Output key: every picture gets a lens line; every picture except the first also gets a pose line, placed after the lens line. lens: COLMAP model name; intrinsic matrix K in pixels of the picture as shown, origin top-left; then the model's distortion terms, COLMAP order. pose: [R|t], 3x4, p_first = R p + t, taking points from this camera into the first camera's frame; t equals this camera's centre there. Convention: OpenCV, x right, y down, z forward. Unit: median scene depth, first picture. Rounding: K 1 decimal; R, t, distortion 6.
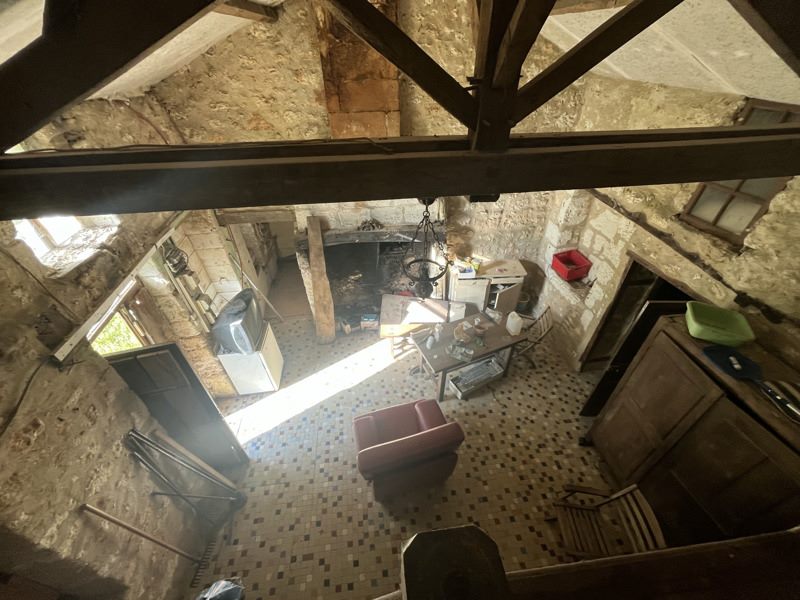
lens RADIAL K [[320.7, 0, 400.5], [0, 320.7, 301.2], [0, 0, 1]] dist [-0.004483, -0.000178]
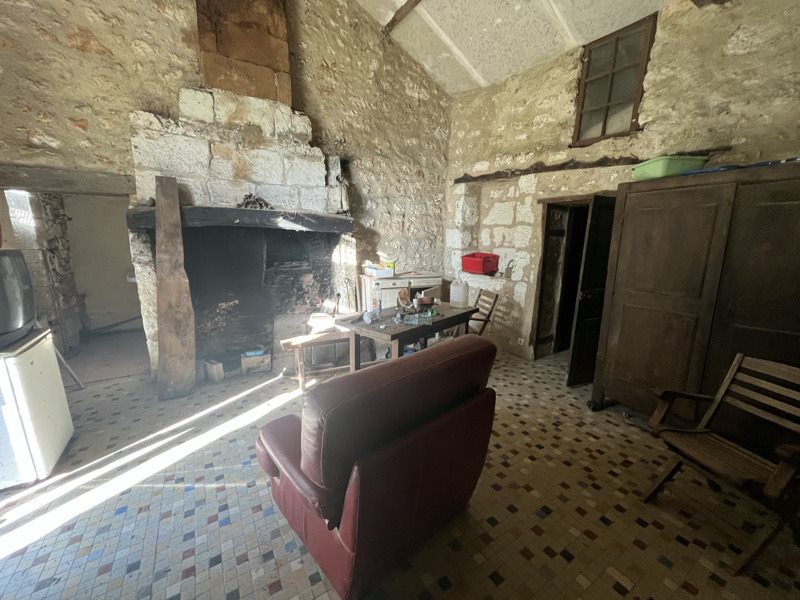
lens RADIAL K [[320.7, 0, 399.4], [0, 320.7, 300.7], [0, 0, 1]] dist [-0.004483, -0.000178]
pose [[0.906371, -0.057451, 0.418559, -0.136915], [0.240394, 0.884828, -0.399111, 0.409039], [-0.347424, 0.462361, 0.815793, 0.434479]]
